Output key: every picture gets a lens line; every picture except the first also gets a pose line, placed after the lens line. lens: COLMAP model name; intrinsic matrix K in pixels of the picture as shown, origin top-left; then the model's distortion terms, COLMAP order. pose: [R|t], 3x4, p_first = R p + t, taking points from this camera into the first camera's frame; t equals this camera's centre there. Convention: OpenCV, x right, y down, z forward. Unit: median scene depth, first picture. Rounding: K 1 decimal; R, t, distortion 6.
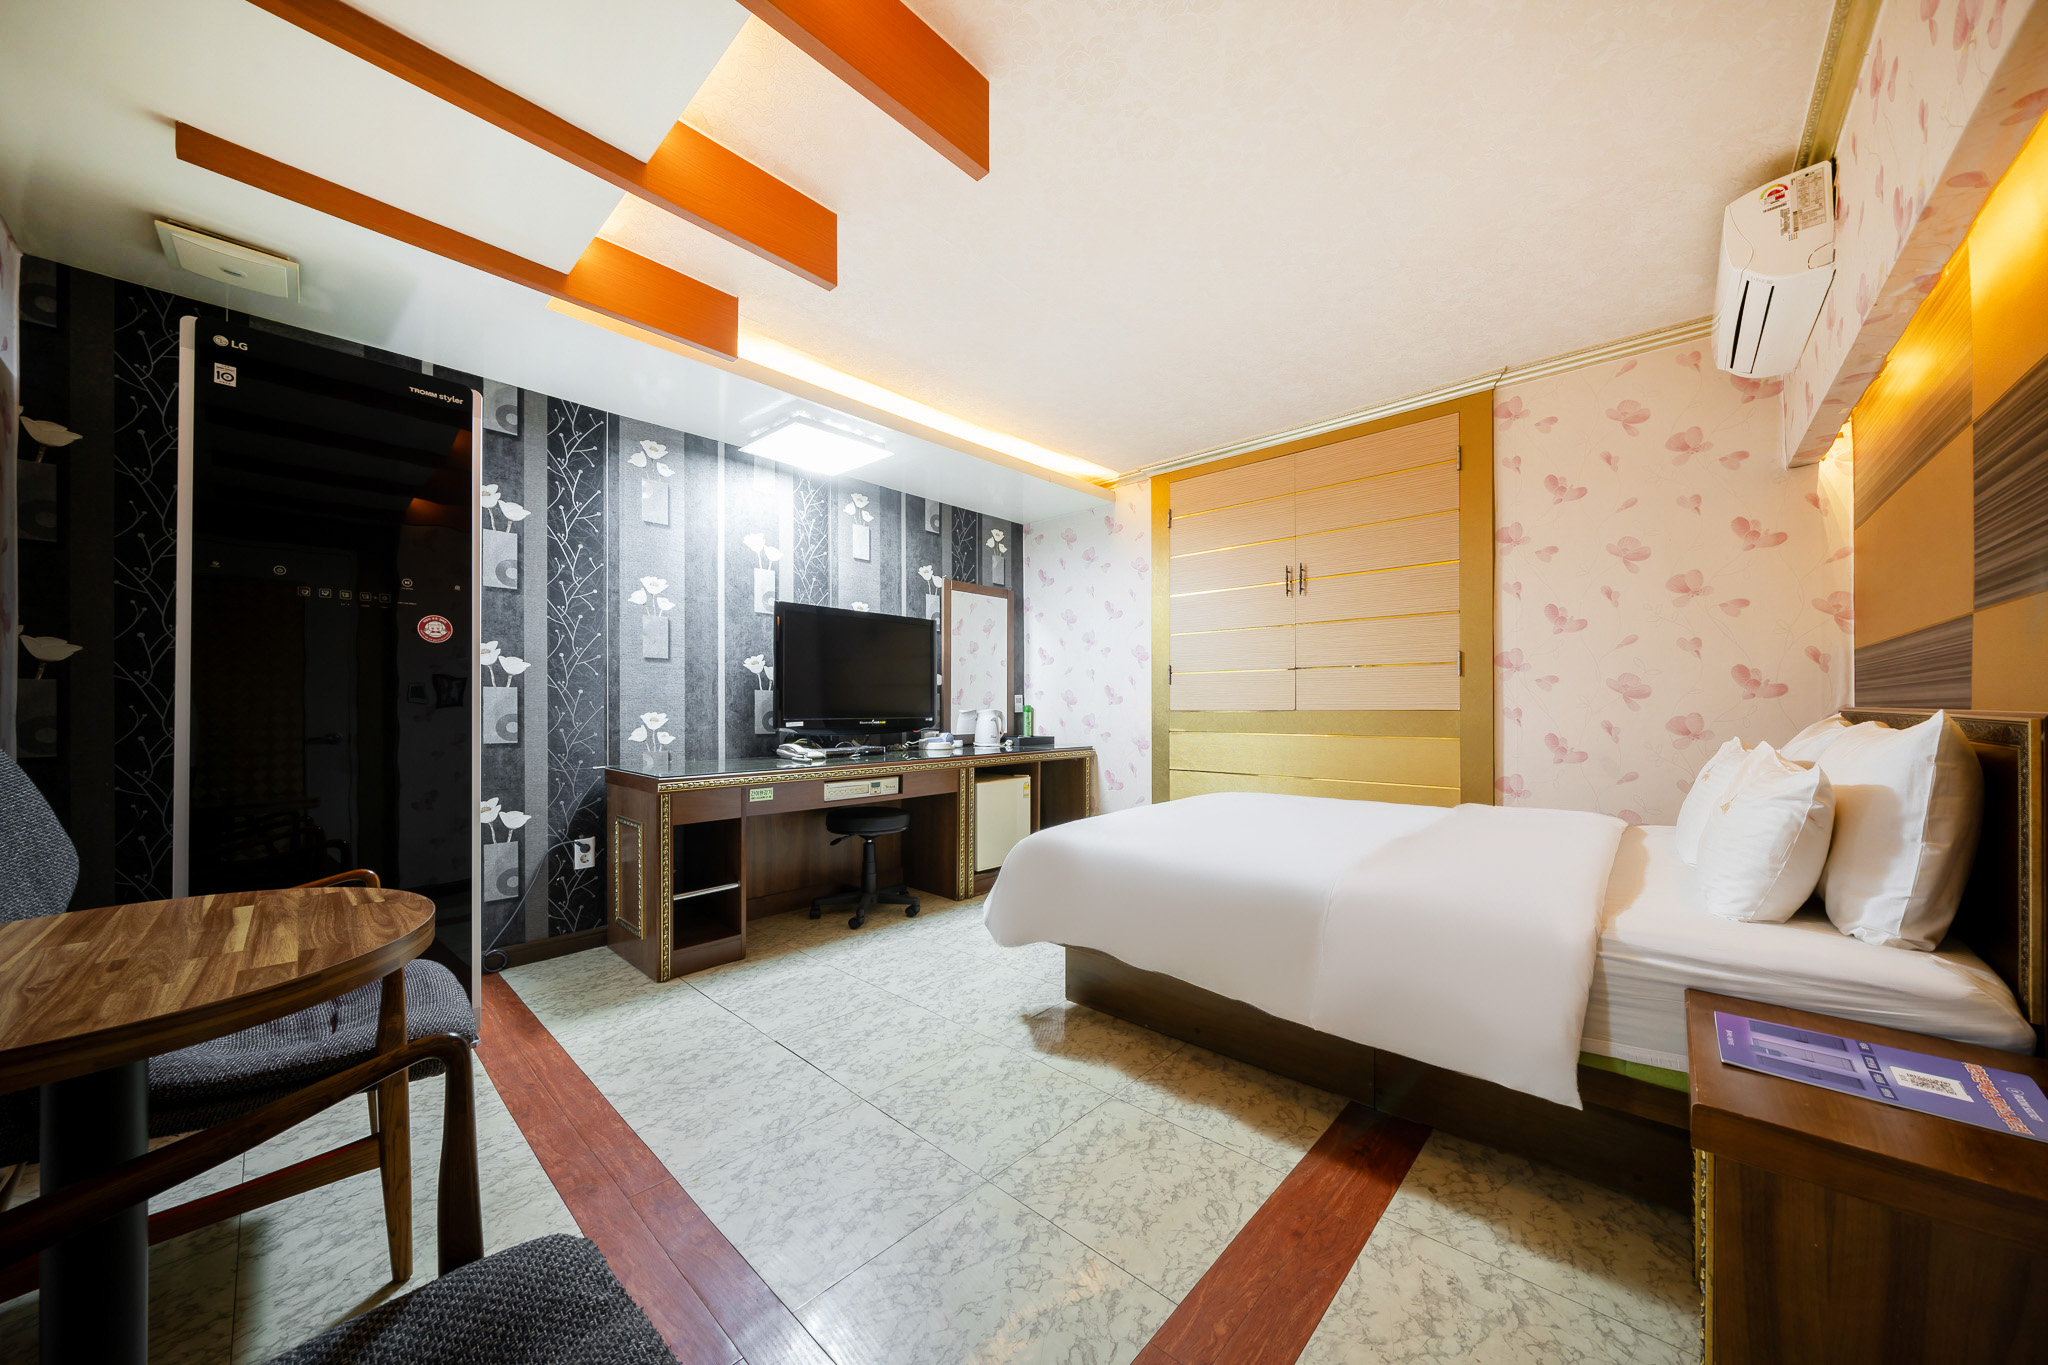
lens RADIAL K [[700.4, 0, 1011.5], [0, 700.4, 701.4], [0, 0, 1]] dist [-0.008206, -0.000053]
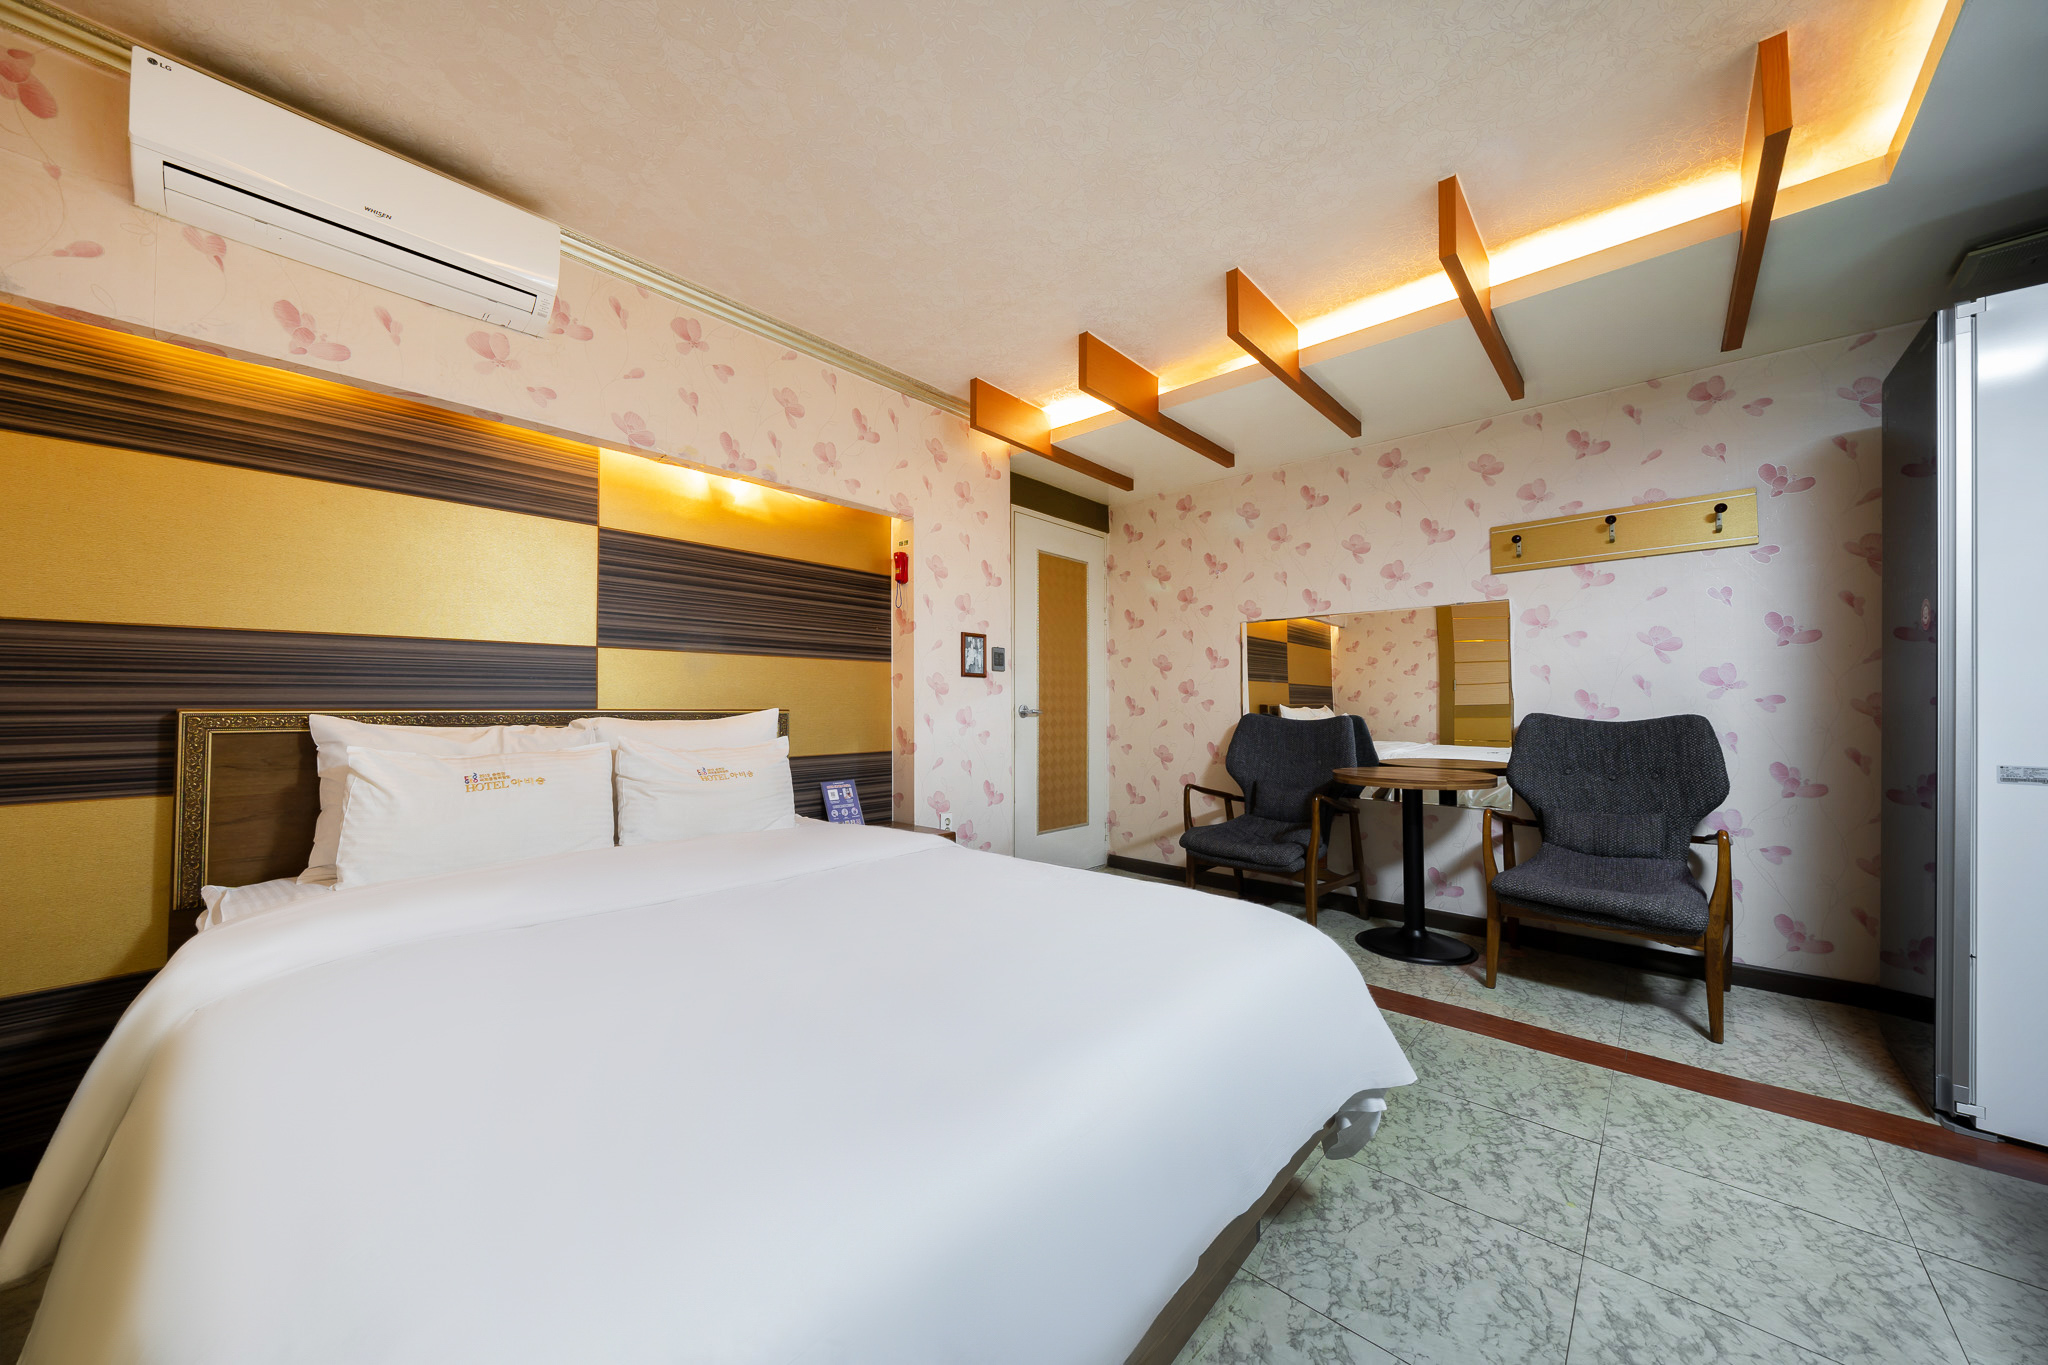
lens RADIAL K [[700.4, 0, 1014.9], [0, 700.4, 686.4], [0, 0, 1]] dist [-0.008206, -0.000053]
pose [[-0.999945, 0.000089, -0.010459, 0.245721], [0.000433, 0.999460, -0.032863, 0.007072], [0.010450, -0.032865, -0.999405, 1.390483]]
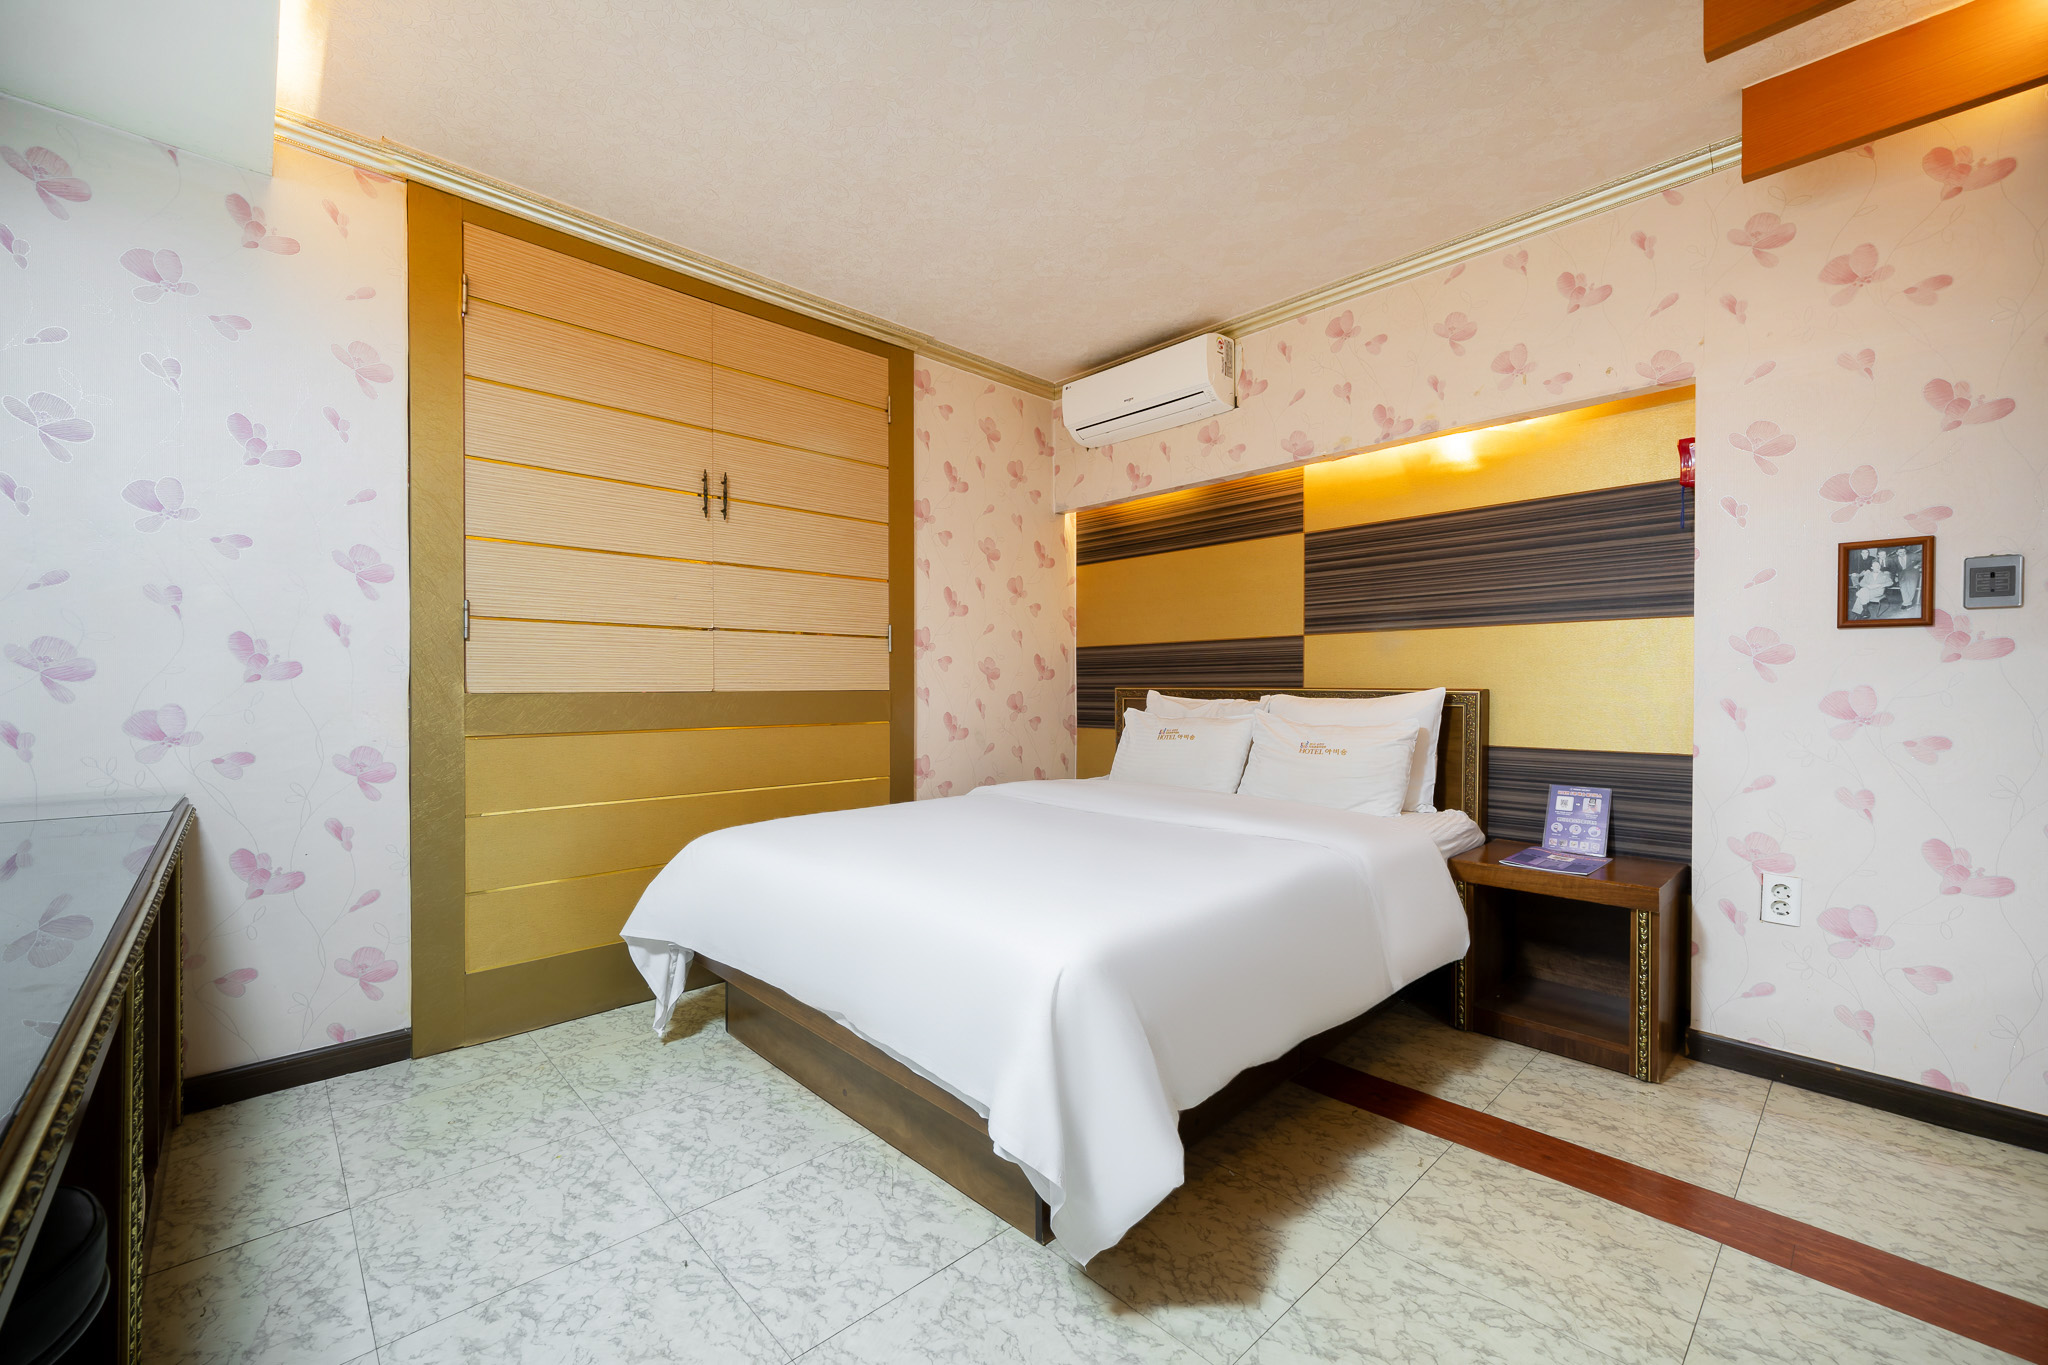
lens RADIAL K [[835.9, 0, 1010.9], [0, 835.9, 688.2], [0, 0, 1]] dist [-0.000247, -0.000121]
pose [[0.063687, -0.001034, 0.997969, -0.485557], [-0.006266, 0.999979, 0.001436, 0.008374], [-0.997950, -0.006344, 0.063680, 0.880414]]
